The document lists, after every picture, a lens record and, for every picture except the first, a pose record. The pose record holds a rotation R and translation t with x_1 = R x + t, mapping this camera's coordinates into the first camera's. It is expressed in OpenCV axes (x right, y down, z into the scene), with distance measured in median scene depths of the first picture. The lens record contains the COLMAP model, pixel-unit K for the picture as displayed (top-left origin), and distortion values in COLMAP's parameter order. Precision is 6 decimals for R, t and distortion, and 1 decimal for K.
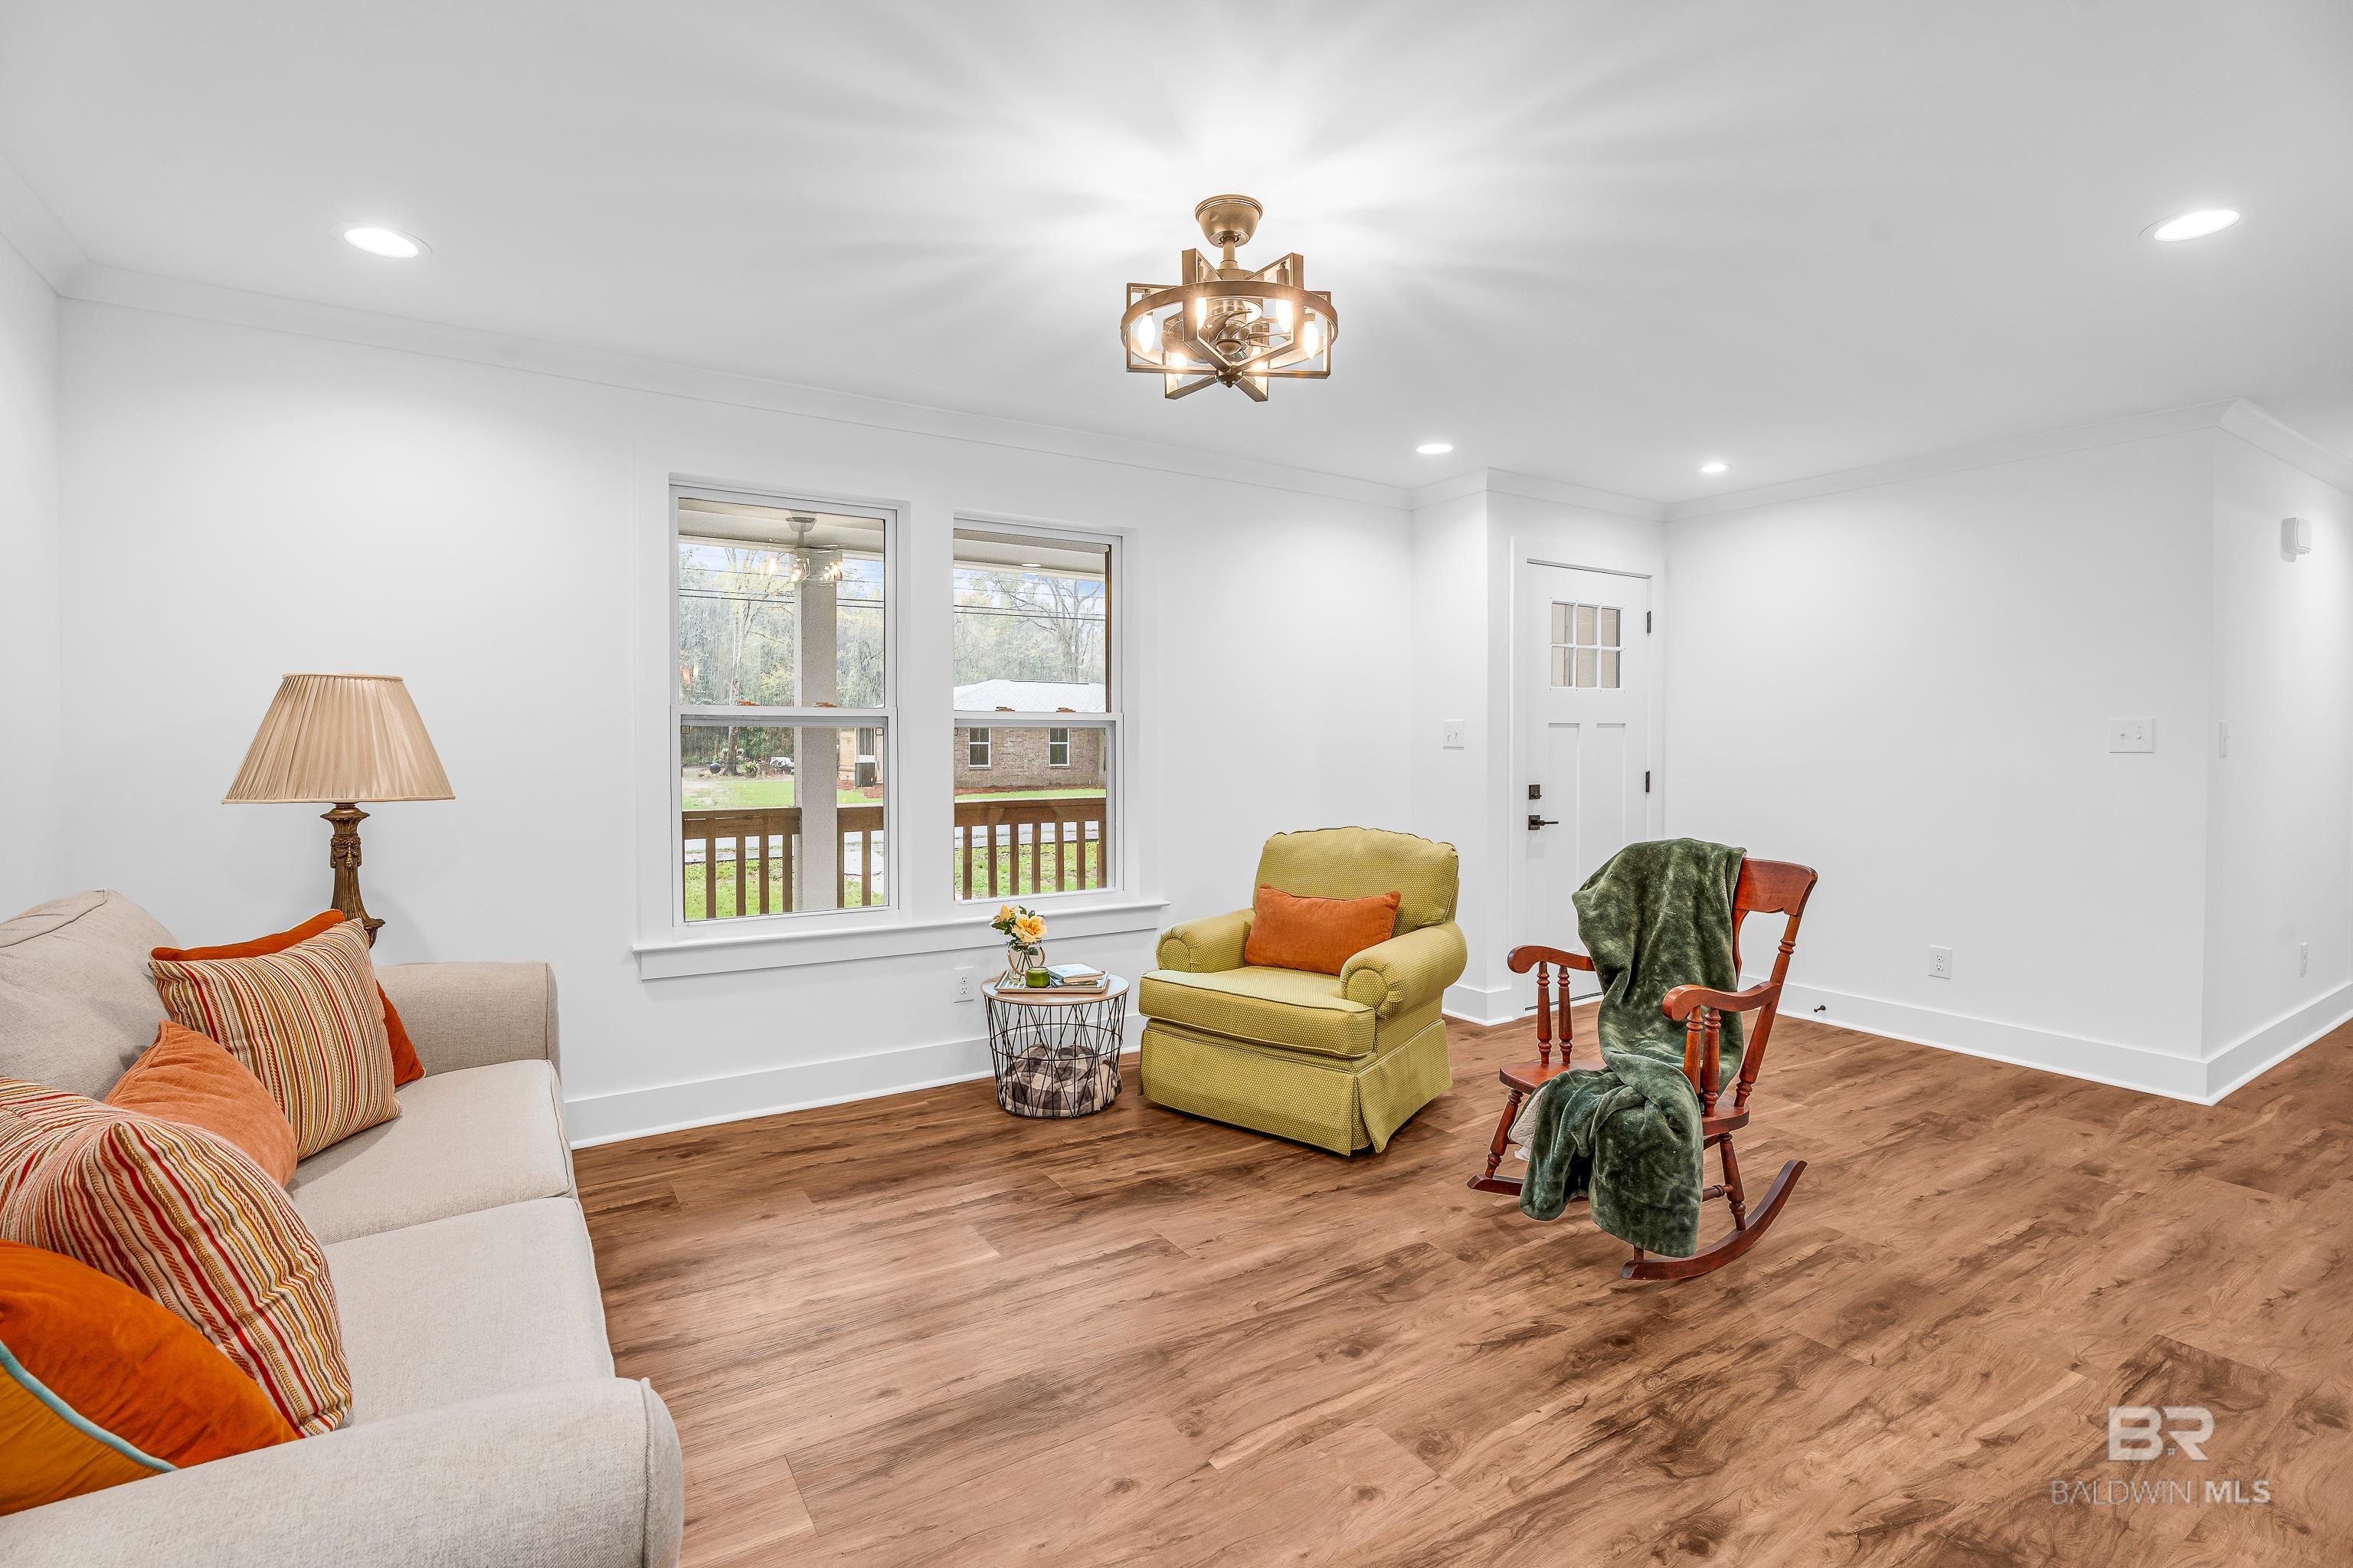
lens RADIAL K [[1047.7, 0, 1198.4], [0, 1047.7, 710.8], [0, 0, 1]] dist [-0.008239, 0.001020]
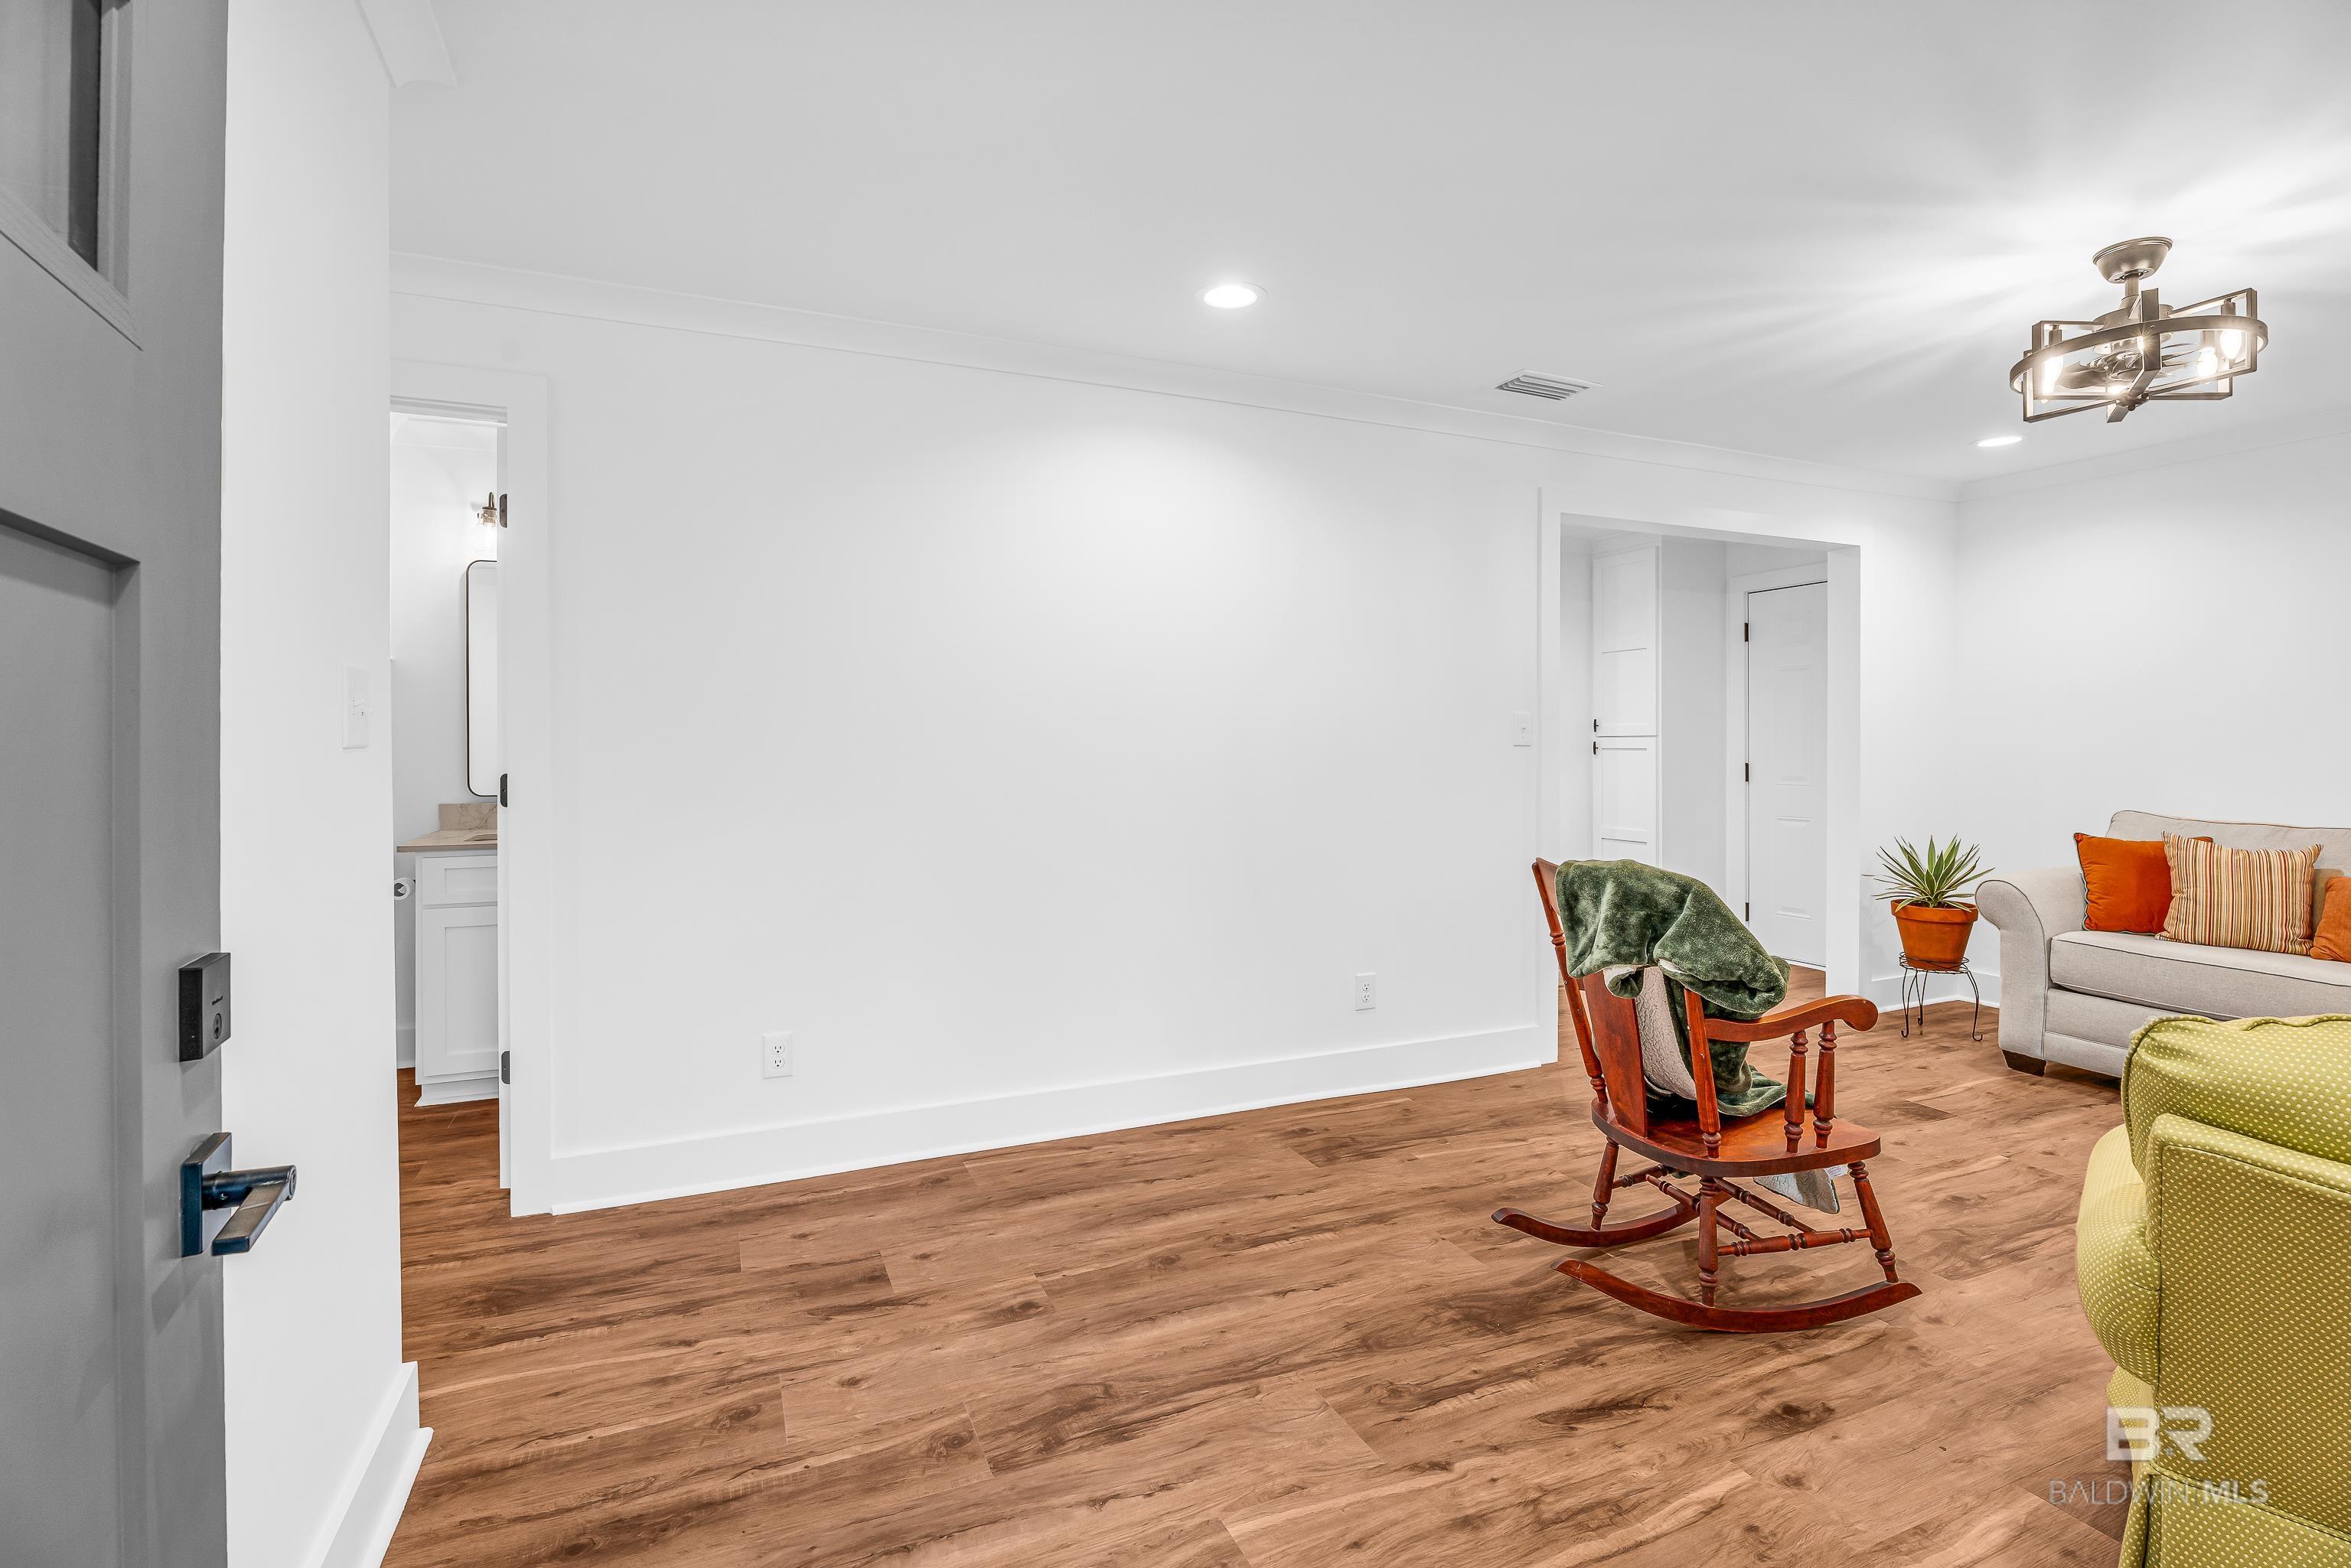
lens RADIAL K [[1097.6, 0, 1177.3], [0, 1097.6, 789.2], [0, 0, 1]] dist [-0.015850, 0.002734]
pose [[-0.986677, -0.009480, 0.162414, 0.720285], [-0.007519, 0.999891, 0.012685, 0.071728], [-0.162516, 0.011295, -0.986641, 2.003752]]
